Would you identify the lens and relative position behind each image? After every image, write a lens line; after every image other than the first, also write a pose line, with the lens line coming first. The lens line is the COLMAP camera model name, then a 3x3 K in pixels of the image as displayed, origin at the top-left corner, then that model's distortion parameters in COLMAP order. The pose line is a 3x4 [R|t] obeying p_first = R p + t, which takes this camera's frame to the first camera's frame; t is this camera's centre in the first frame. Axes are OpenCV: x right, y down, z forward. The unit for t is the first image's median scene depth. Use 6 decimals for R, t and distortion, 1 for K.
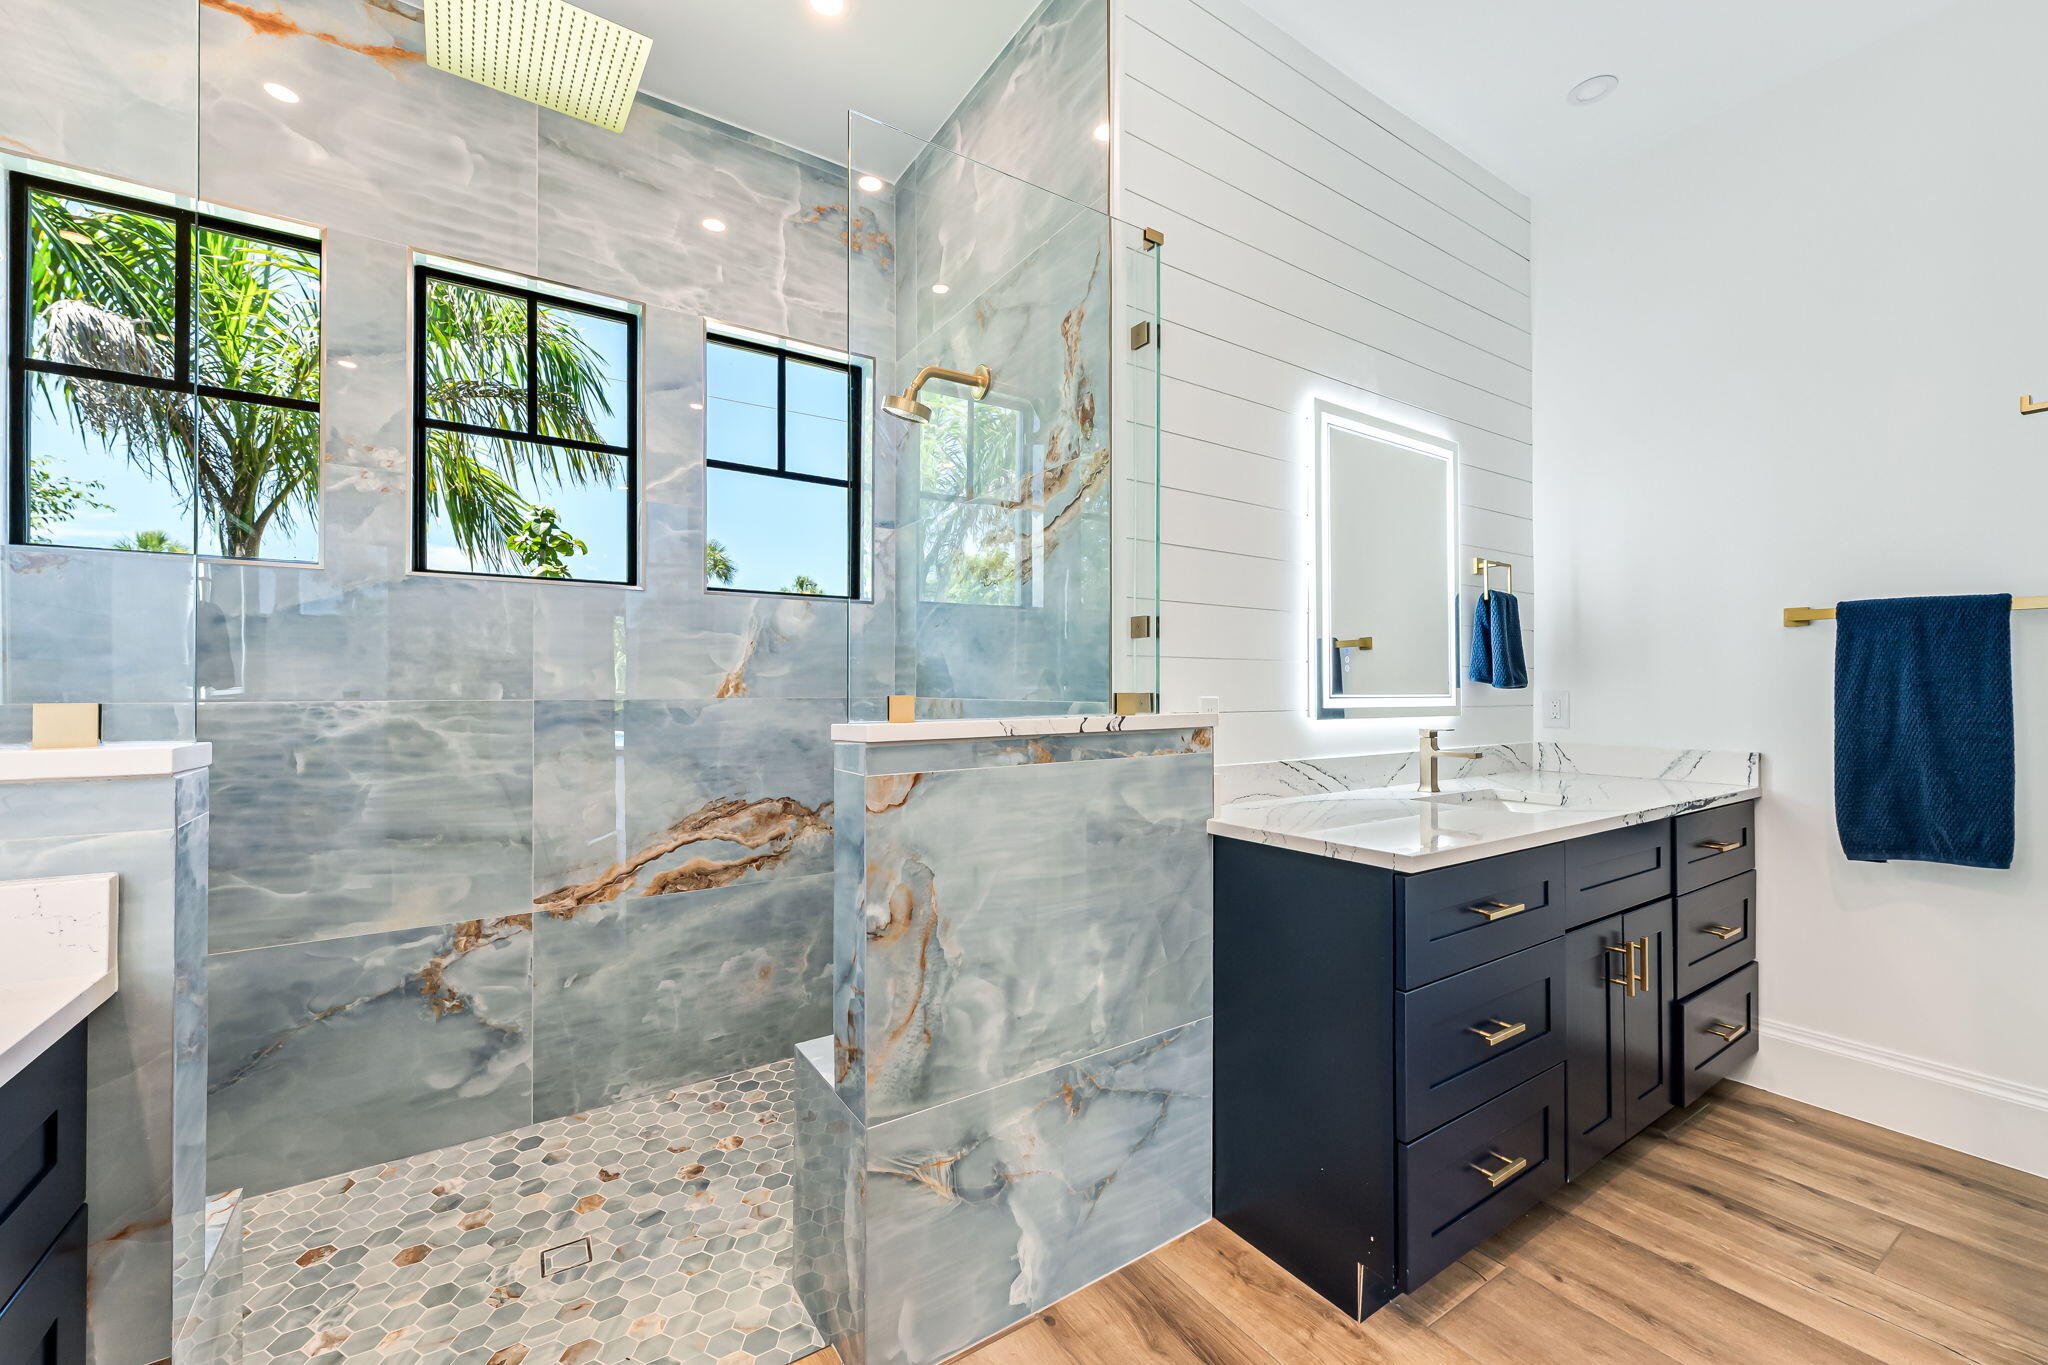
lens RADIAL K [[825.9, 0, 1021.3], [0, 825.9, 685.2], [0, 0, 1]] dist [0.000338, 0.000193]
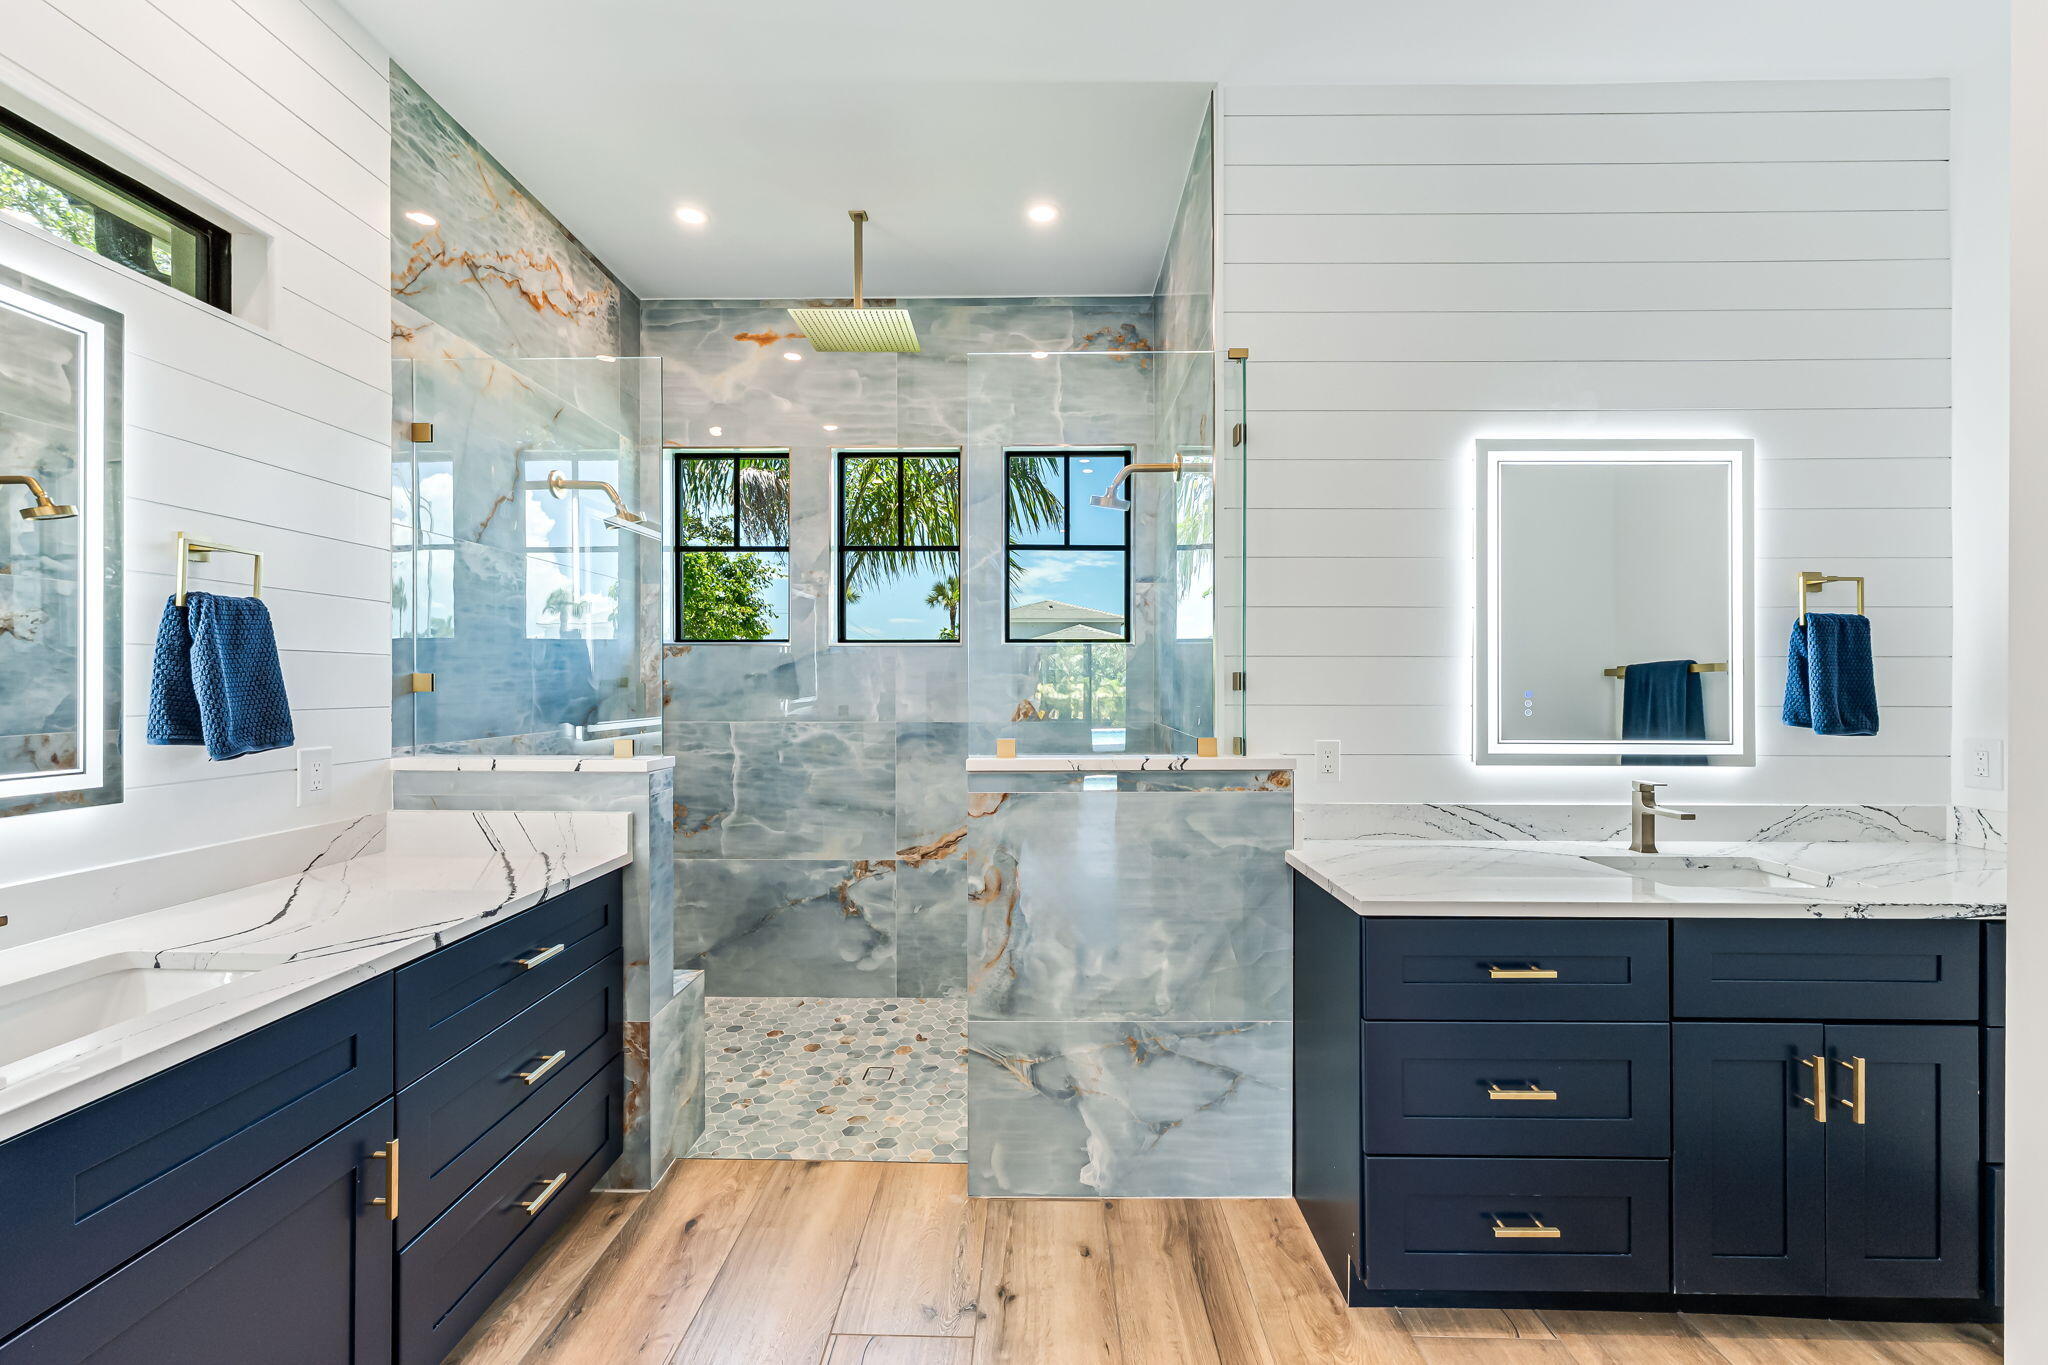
lens RADIAL K [[825.9, 0, 1021.3], [0, 825.9, 685.2], [0, 0, 1]] dist [0.000338, 0.000193]
pose [[0.820765, 0.003963, -0.571252, 0.582666], [0.001602, 0.999956, 0.009239, -0.078485], [0.571264, -0.008498, 0.820723, -0.153379]]
